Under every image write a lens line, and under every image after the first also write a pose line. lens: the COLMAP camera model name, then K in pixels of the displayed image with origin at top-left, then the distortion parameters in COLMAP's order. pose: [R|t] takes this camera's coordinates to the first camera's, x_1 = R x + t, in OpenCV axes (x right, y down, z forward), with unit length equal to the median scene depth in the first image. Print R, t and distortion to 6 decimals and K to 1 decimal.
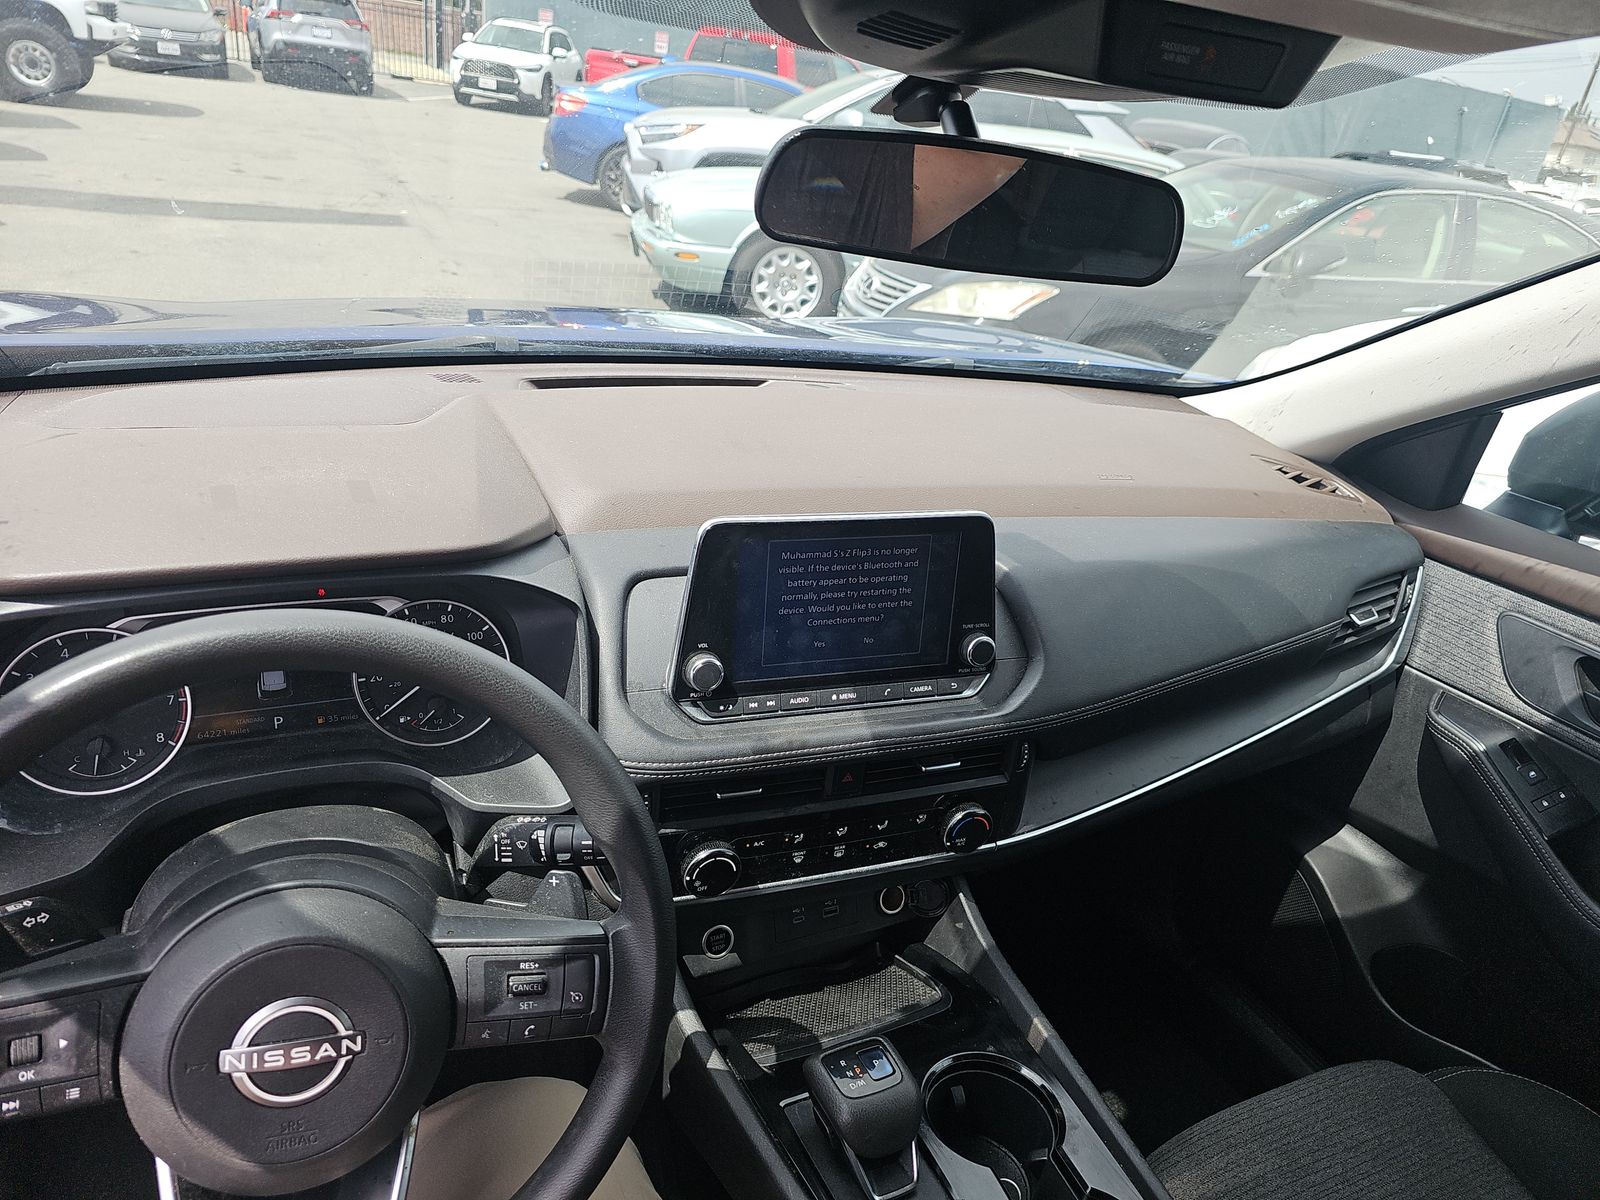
lens RADIAL K [[1067.9, 0, 784.8], [0, 1067.9, 607.8], [0, 0, 1]] dist [0.061579, -0.050193]
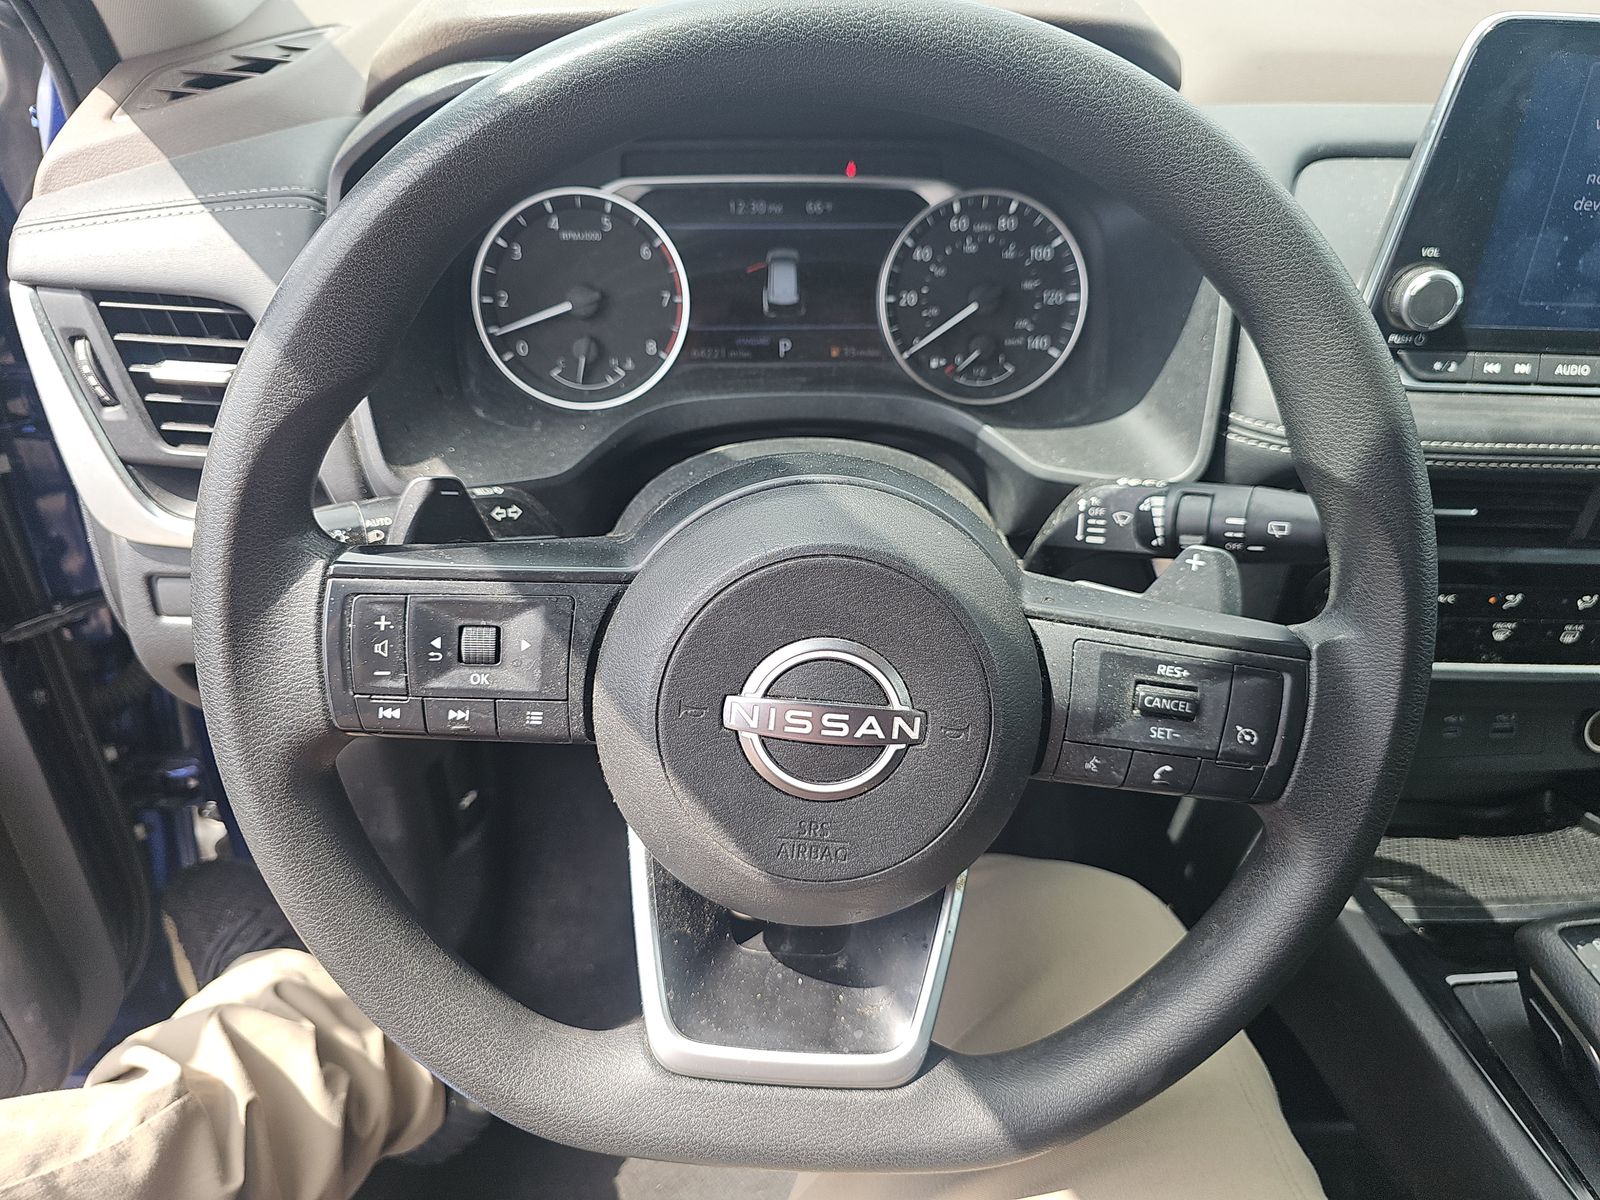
lens RADIAL K [[1097.2, 0, 800.0], [0, 1097.2, 600.0], [0, 0, 1]] dist [0.014566, -0.006173]
pose [[0.927784, 0.129743, -0.349833, -0.221358], [-0.077734, 0.984235, 0.158867, 0.211990], [0.364930, -0.120200, 0.923243, 0.359189]]
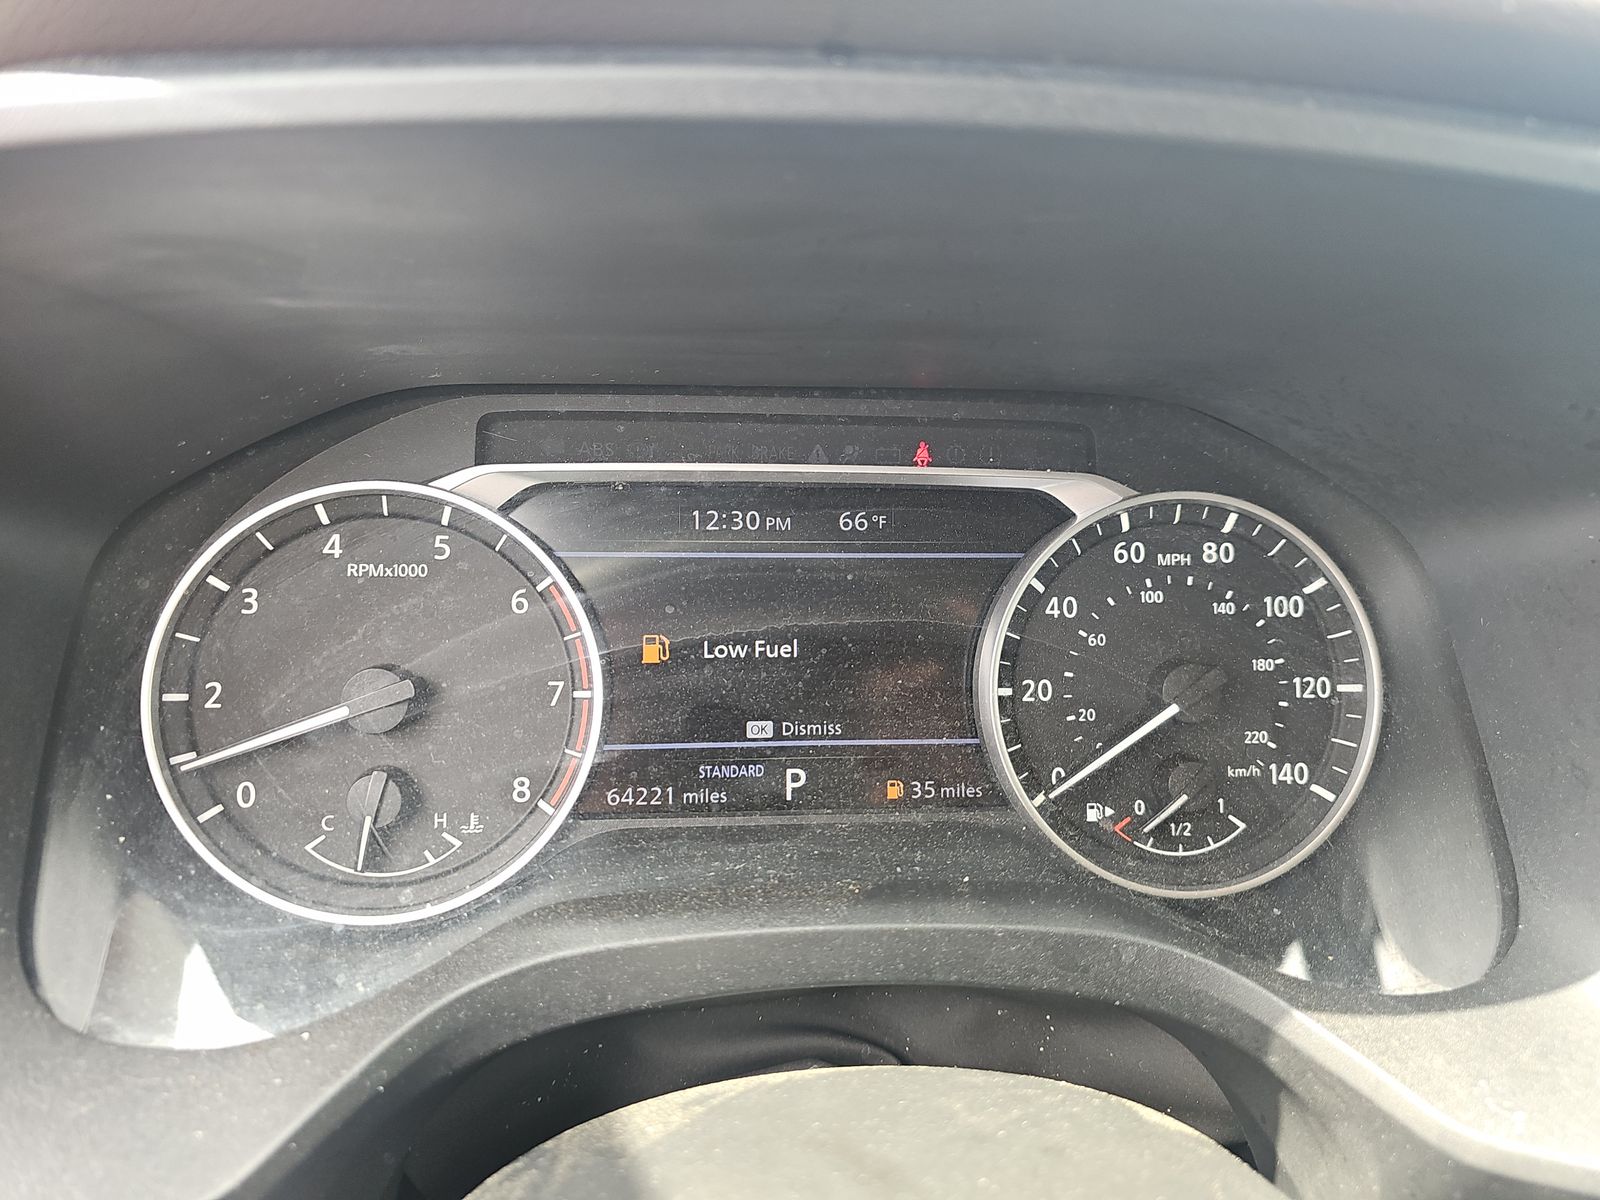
lens RADIAL K [[1097.2, 0, 800.0], [0, 1097.2, 600.0], [0, 0, 1]] dist [0.014566, -0.006173]
pose [[0.943488, 0.030092, -0.330039, -0.460624], [-0.076930, 0.988553, -0.129788, 0.123553], [0.322355, 0.147843, 0.935002, 0.848992]]
